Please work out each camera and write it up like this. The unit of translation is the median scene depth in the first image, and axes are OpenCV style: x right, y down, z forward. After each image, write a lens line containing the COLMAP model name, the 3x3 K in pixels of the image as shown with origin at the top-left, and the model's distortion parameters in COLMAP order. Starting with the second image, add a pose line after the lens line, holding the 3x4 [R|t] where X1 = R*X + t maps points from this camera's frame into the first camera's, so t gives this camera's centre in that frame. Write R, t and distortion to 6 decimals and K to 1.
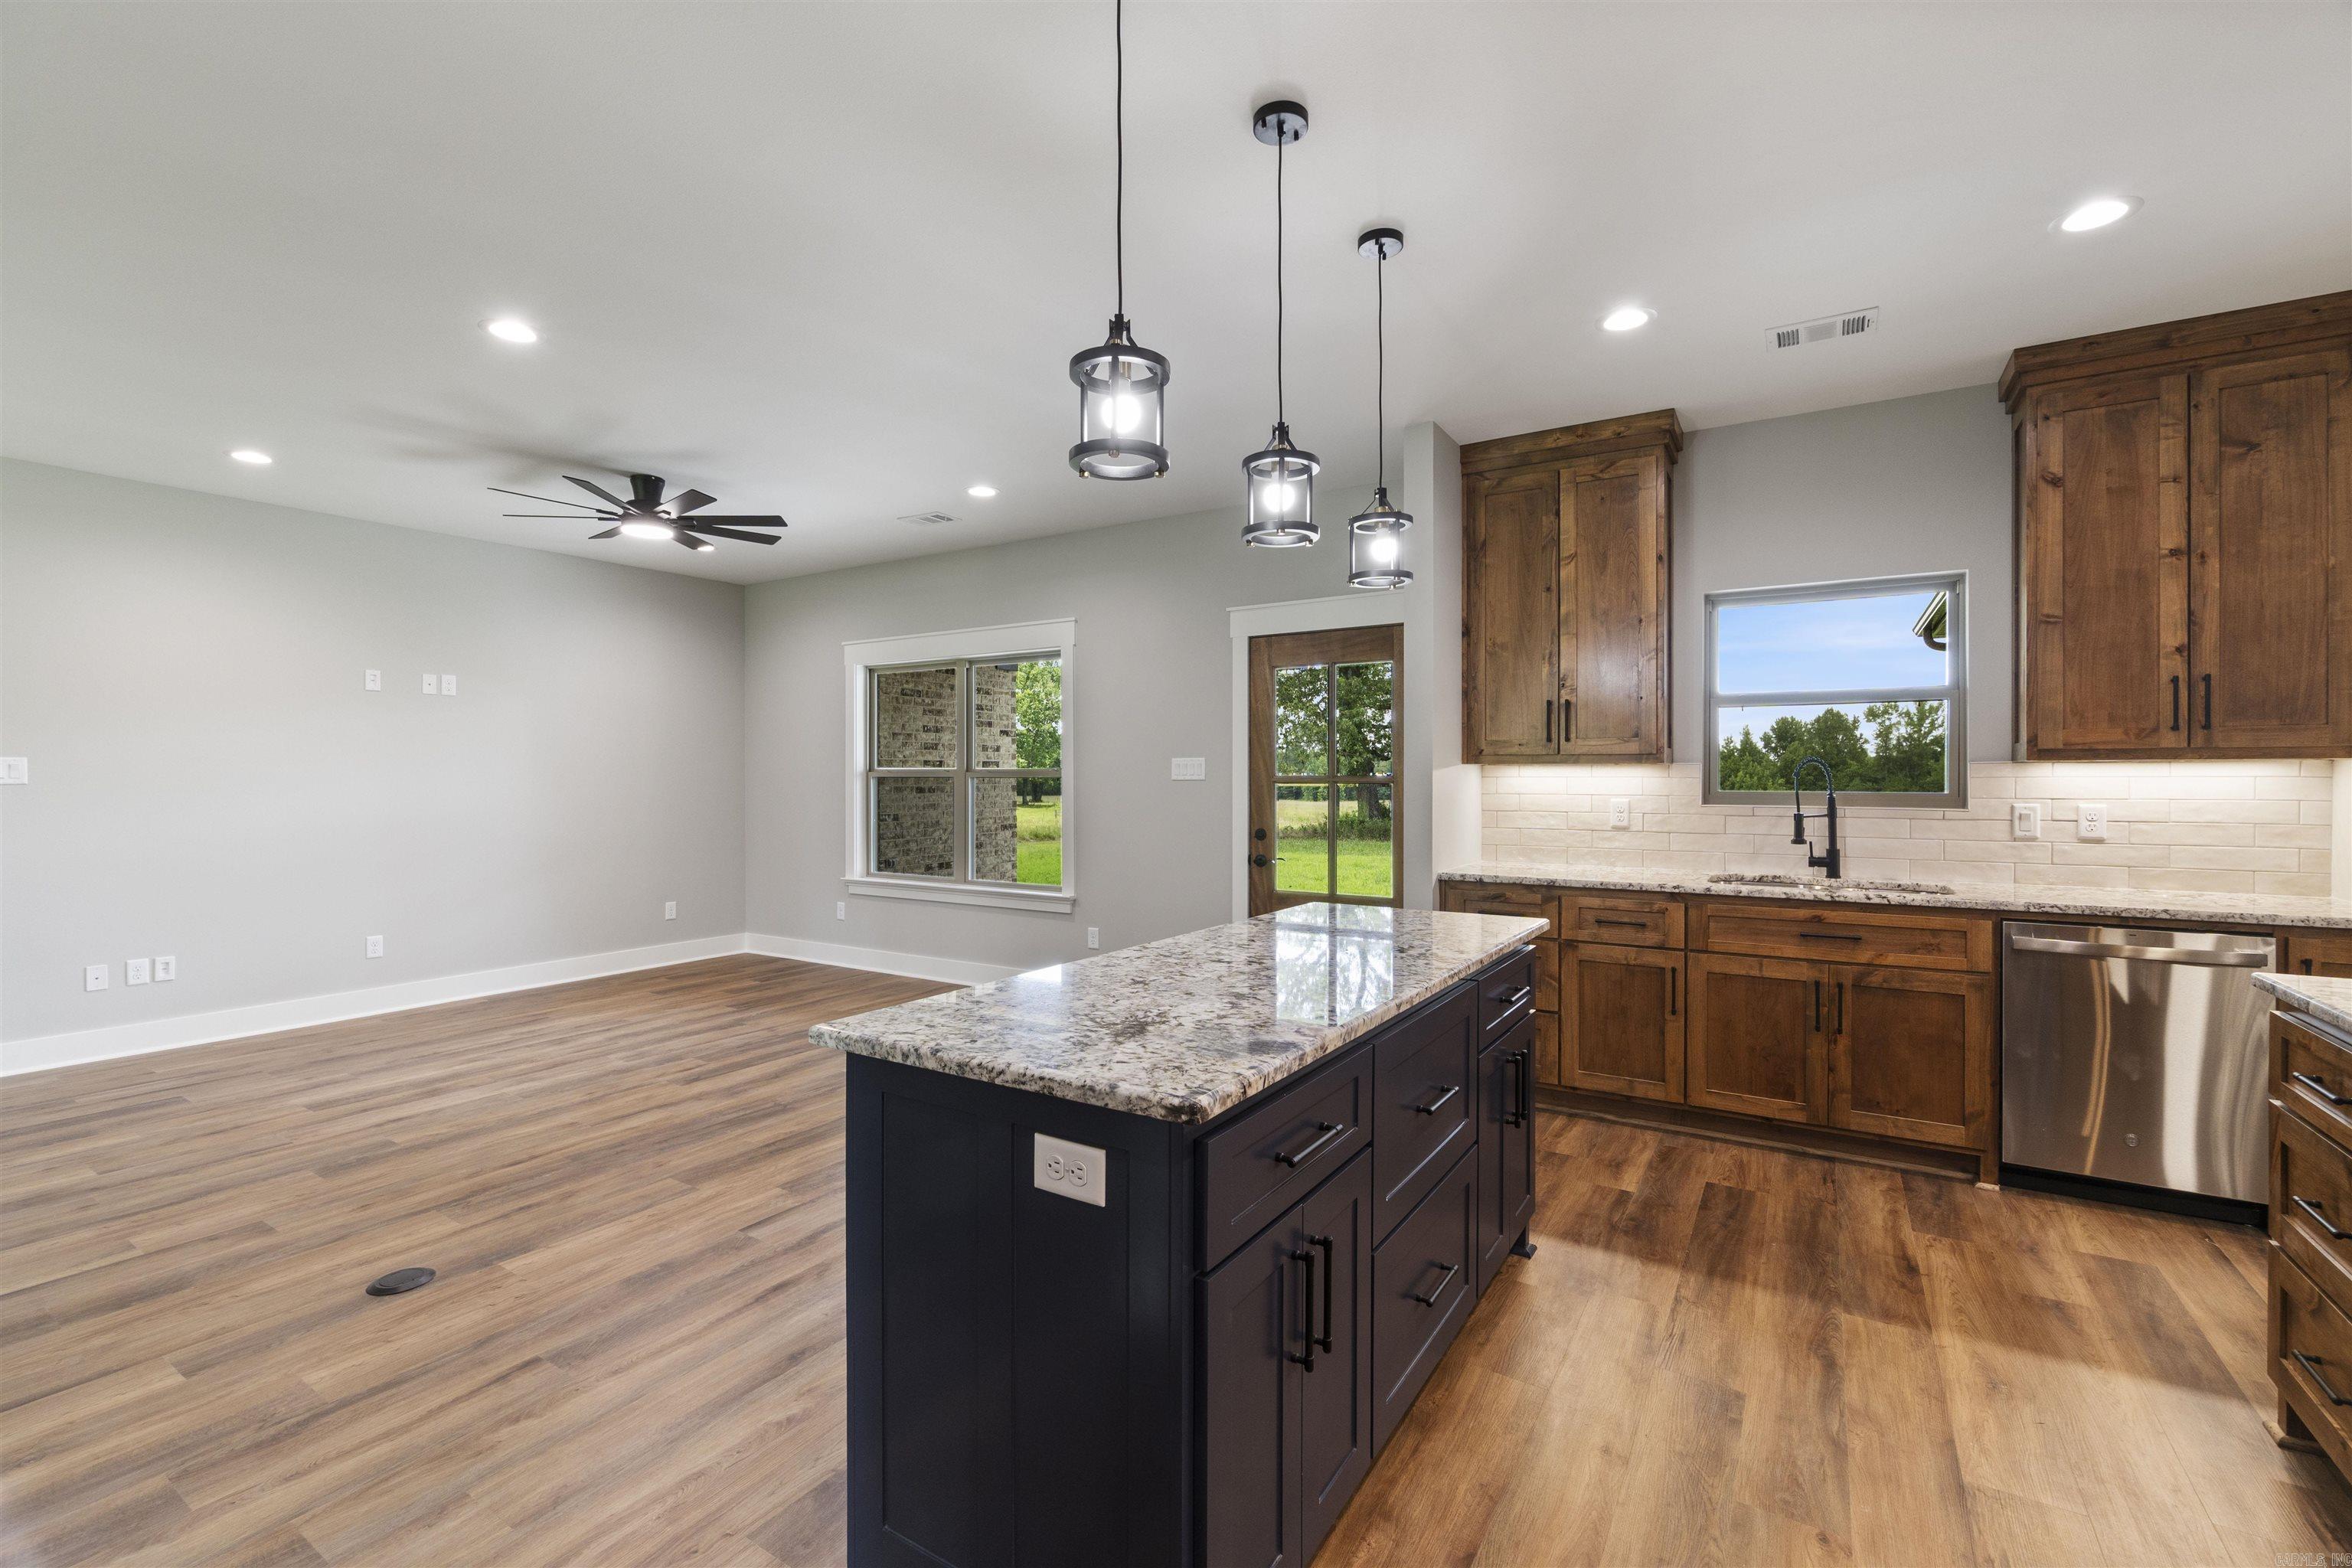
lens RADIAL K [[1019.2, 0, 1167.9], [0, 1019.2, 780.0], [0, 0, 1]] dist [-0.008124, 0.002351]
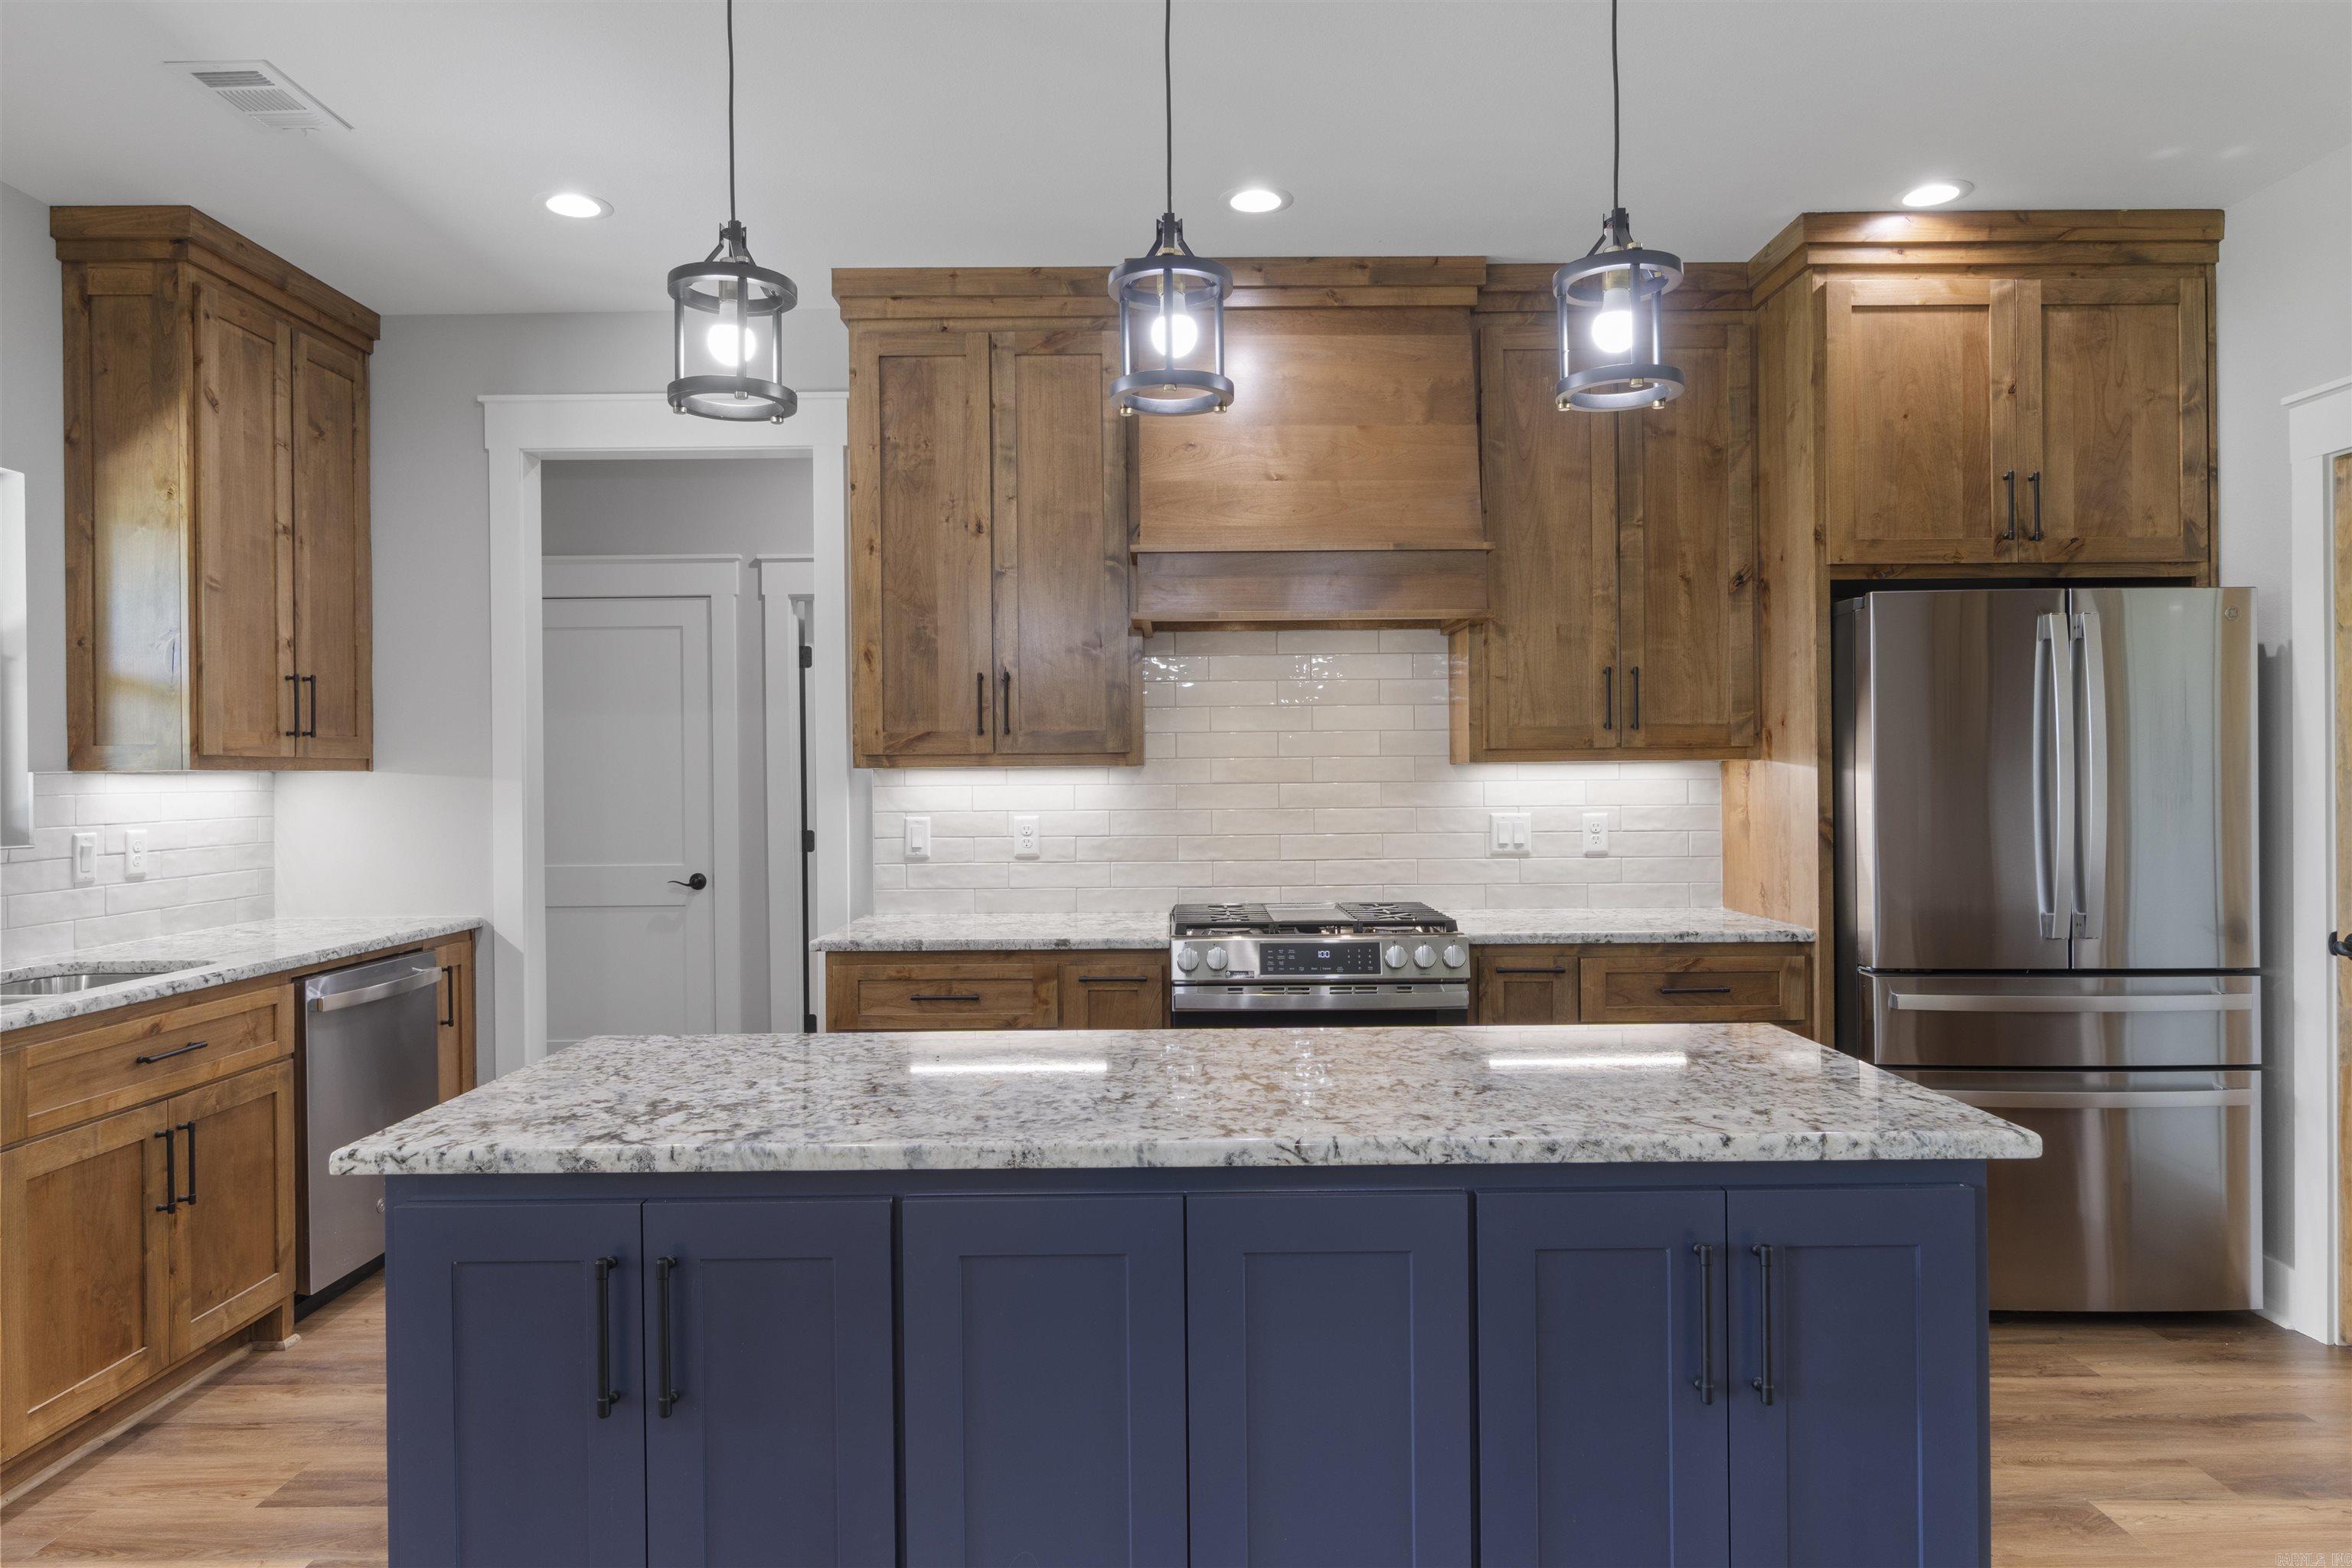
lens RADIAL K [[1436.5, 0, 1176.9], [0, 1436.5, 775.0], [0, 0, 1]] dist [-0.001276, -0.000964]
pose [[-0.539230, 0.006880, 0.842130, -0.393745], [0.013703, 0.999906, 0.000606, -0.006381], [-0.842047, 0.011867, -0.539274, 0.920095]]
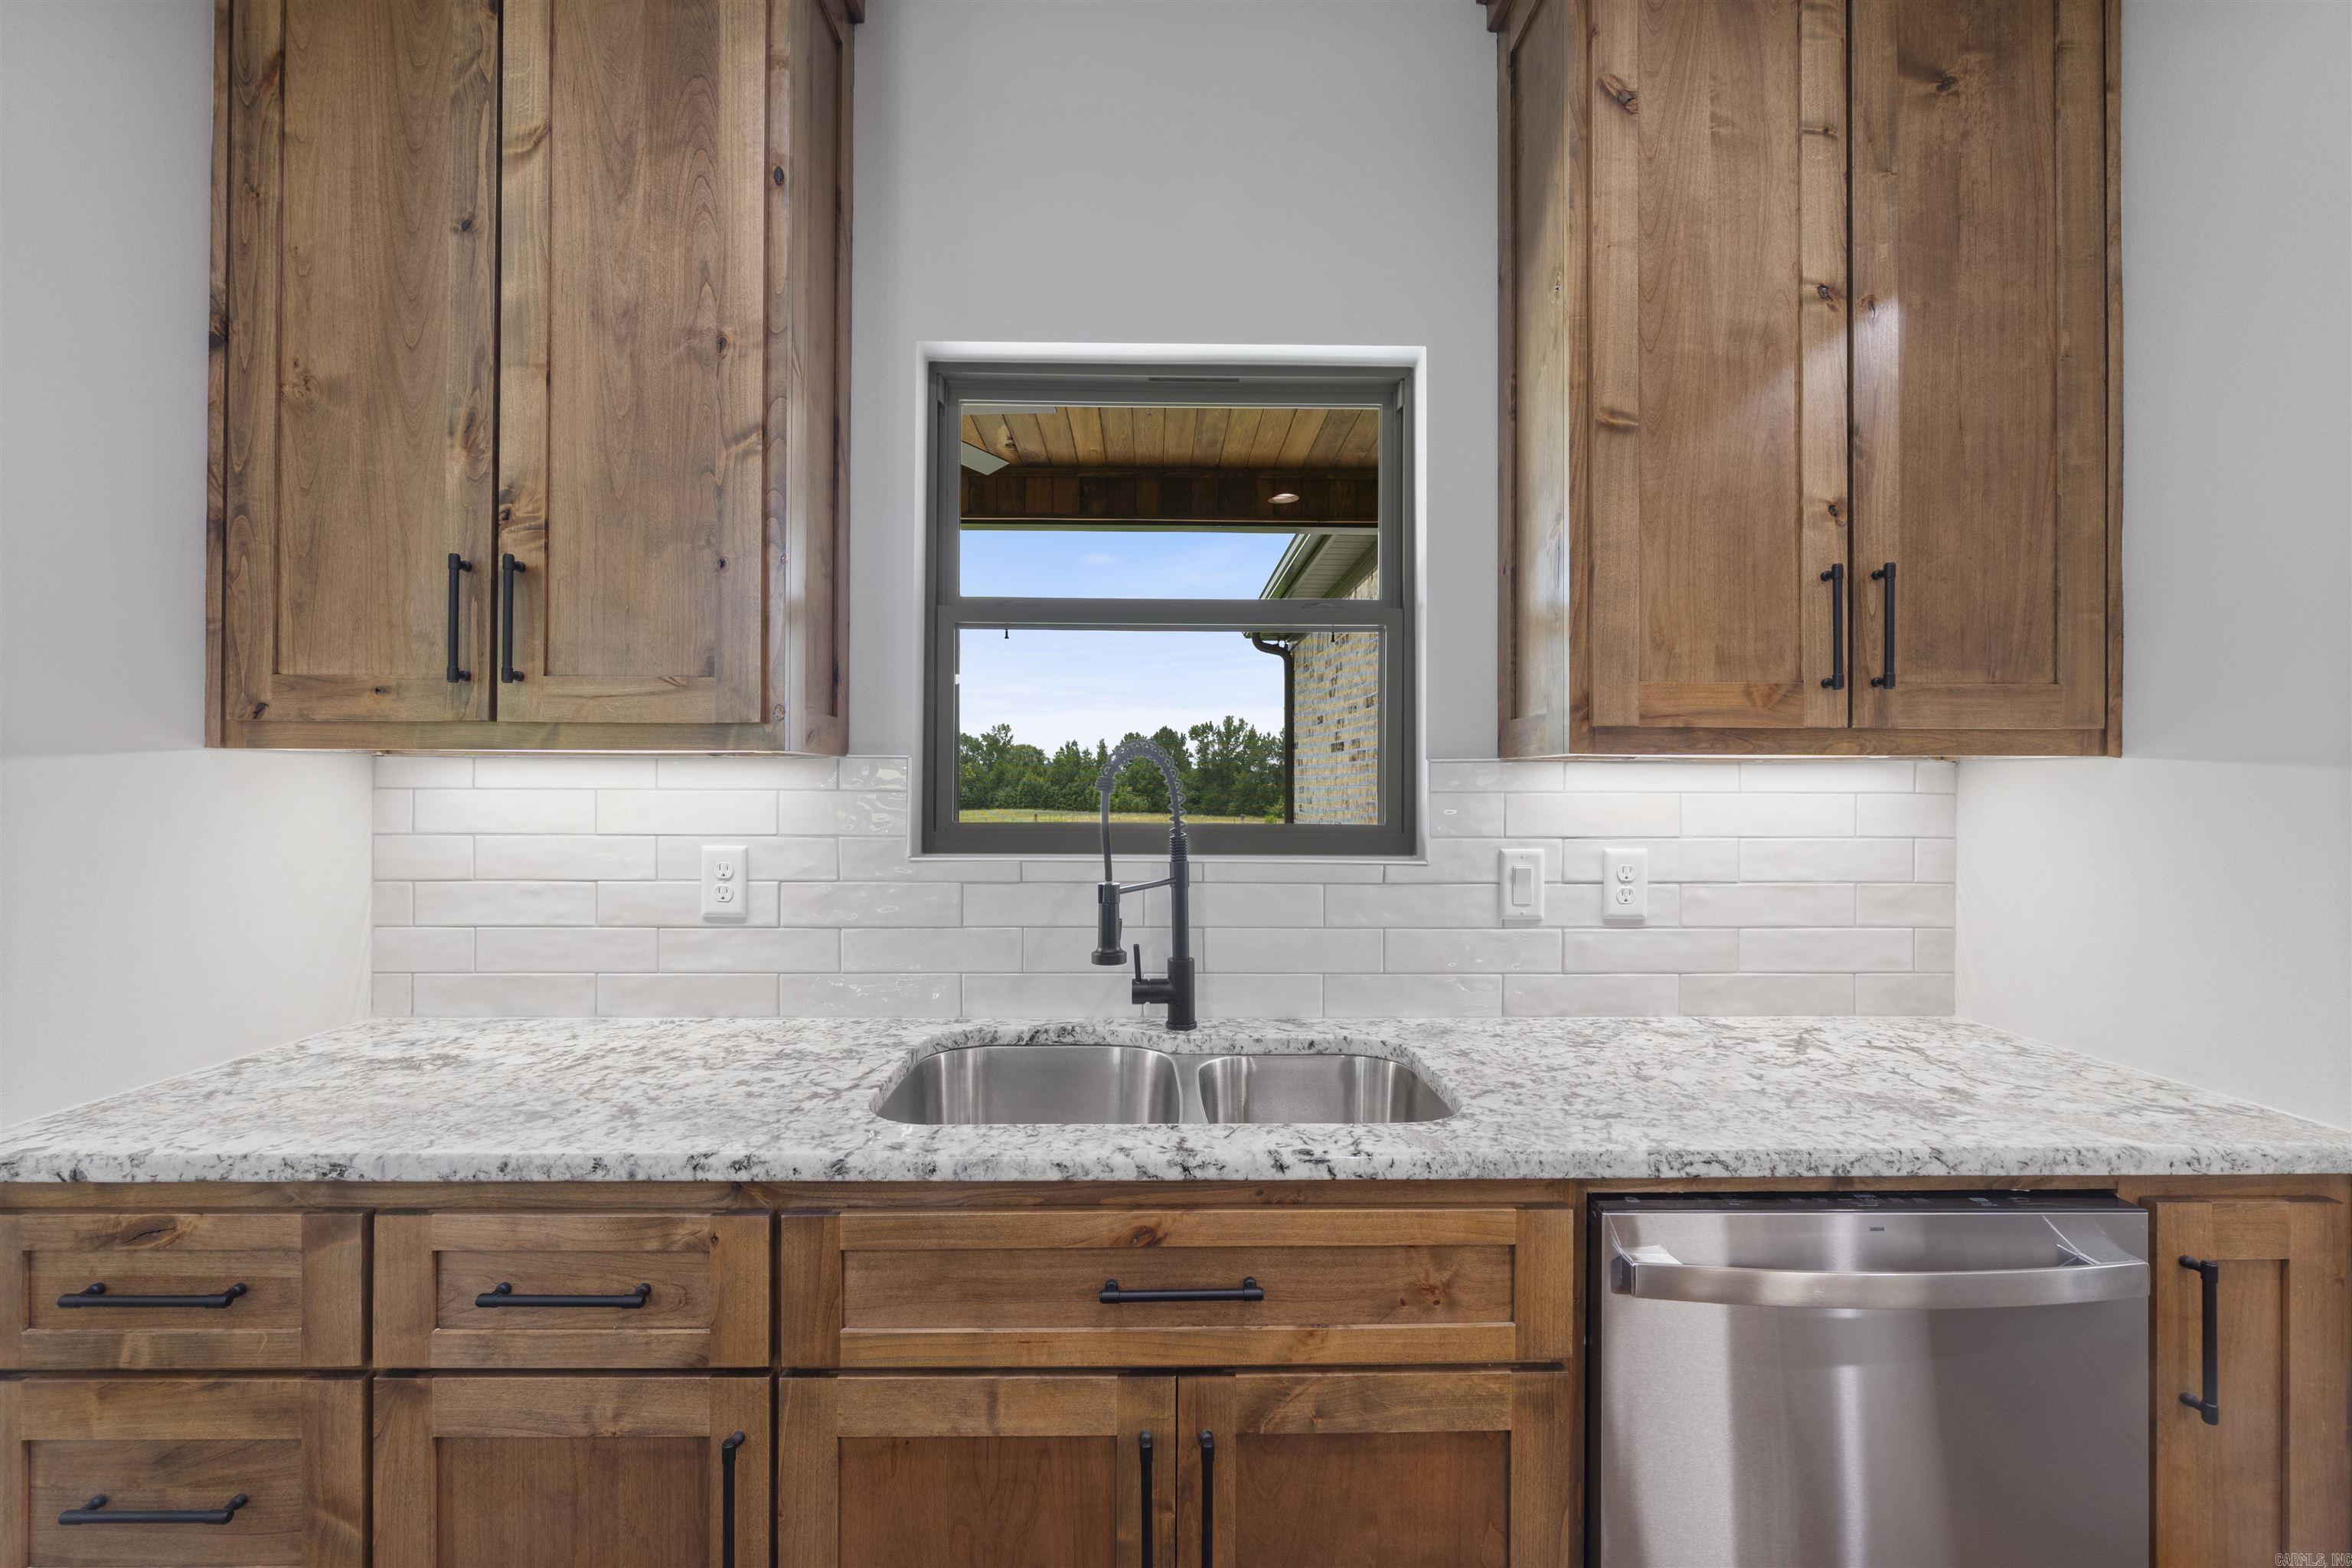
lens RADIAL K [[1019.2, 0, 1172.9], [0, 1019.2, 780.8], [0, 0, 1]] dist [-0.008124, 0.002351]
pose [[0.833400, 0.005629, 0.552641, 0.455433], [-0.002155, 0.999974, -0.006936, -0.004521], [-0.552666, 0.004590, 0.833390, 0.708015]]
